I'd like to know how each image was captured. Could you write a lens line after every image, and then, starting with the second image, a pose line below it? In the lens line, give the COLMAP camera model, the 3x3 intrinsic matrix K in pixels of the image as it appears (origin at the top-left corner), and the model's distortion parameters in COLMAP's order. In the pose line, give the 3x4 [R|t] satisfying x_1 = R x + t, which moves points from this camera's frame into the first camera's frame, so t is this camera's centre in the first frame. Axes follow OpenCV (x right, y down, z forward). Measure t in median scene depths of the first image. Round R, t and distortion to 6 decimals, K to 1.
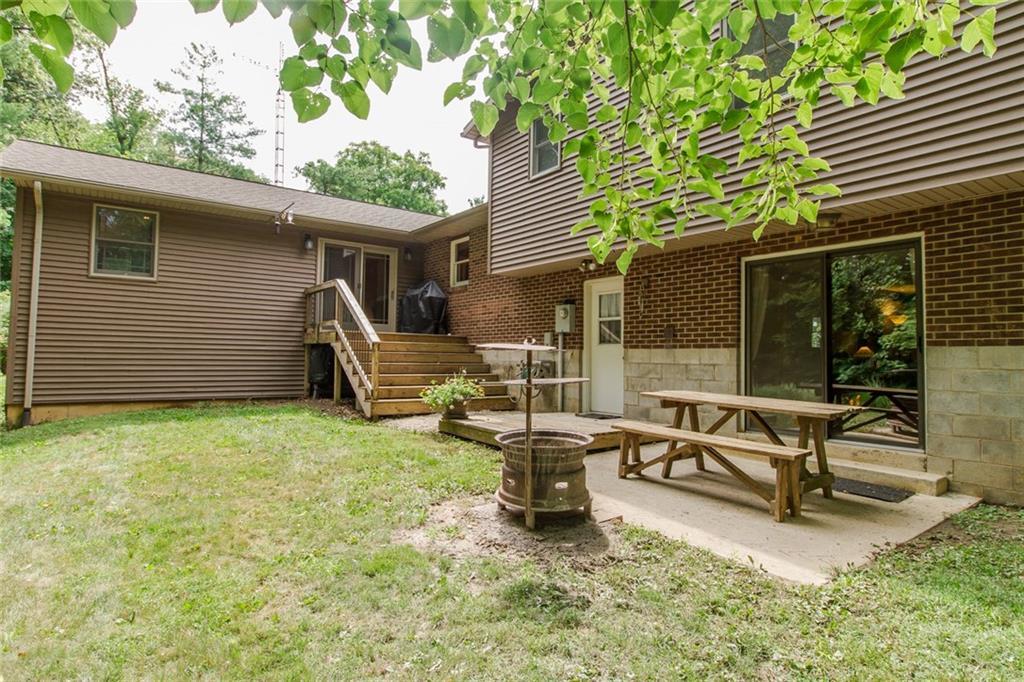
lens RADIAL K [[570.7, 0, 514.1], [0, 570.7, 338.7], [0, 0, 1]] dist [-0.012817, 0.006448]
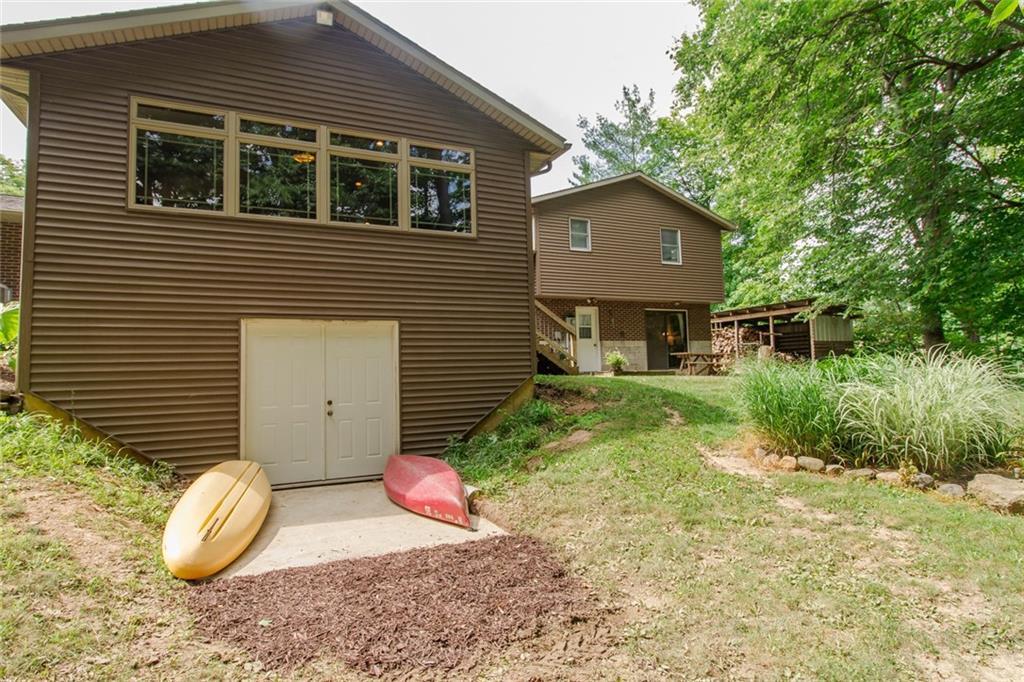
lens RADIAL K [[570.7, 0, 512.7], [0, 570.7, 338.4], [0, 0, 1]] dist [-0.012817, 0.006448]
pose [[0.160140, 0.044357, 0.986097, -1.824168], [0.005178, 0.998938, -0.045776, 0.097234], [-0.987081, 0.012437, 0.159740, 0.882270]]
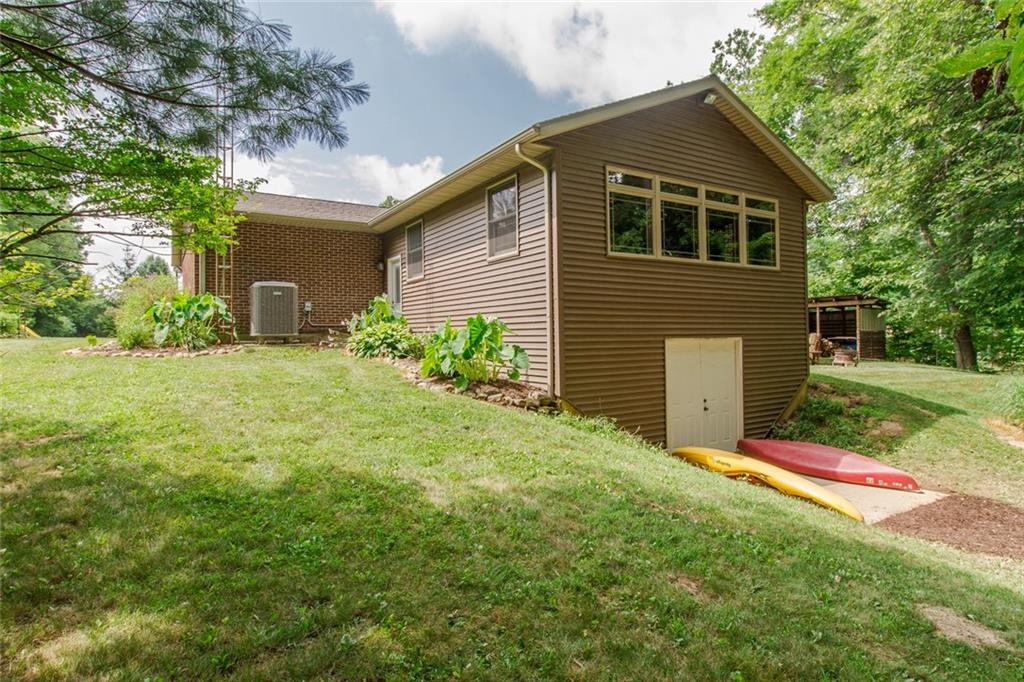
lens RADIAL K [[570.7, 0, 510.1], [0, 570.7, 340.9], [0, 0, 1]] dist [-0.012817, 0.006448]
pose [[0.038922, -0.018521, 0.999071, -2.142645], [-0.007456, 0.999795, 0.018825, 0.020051], [-0.999214, -0.008182, 0.038776, 1.604516]]
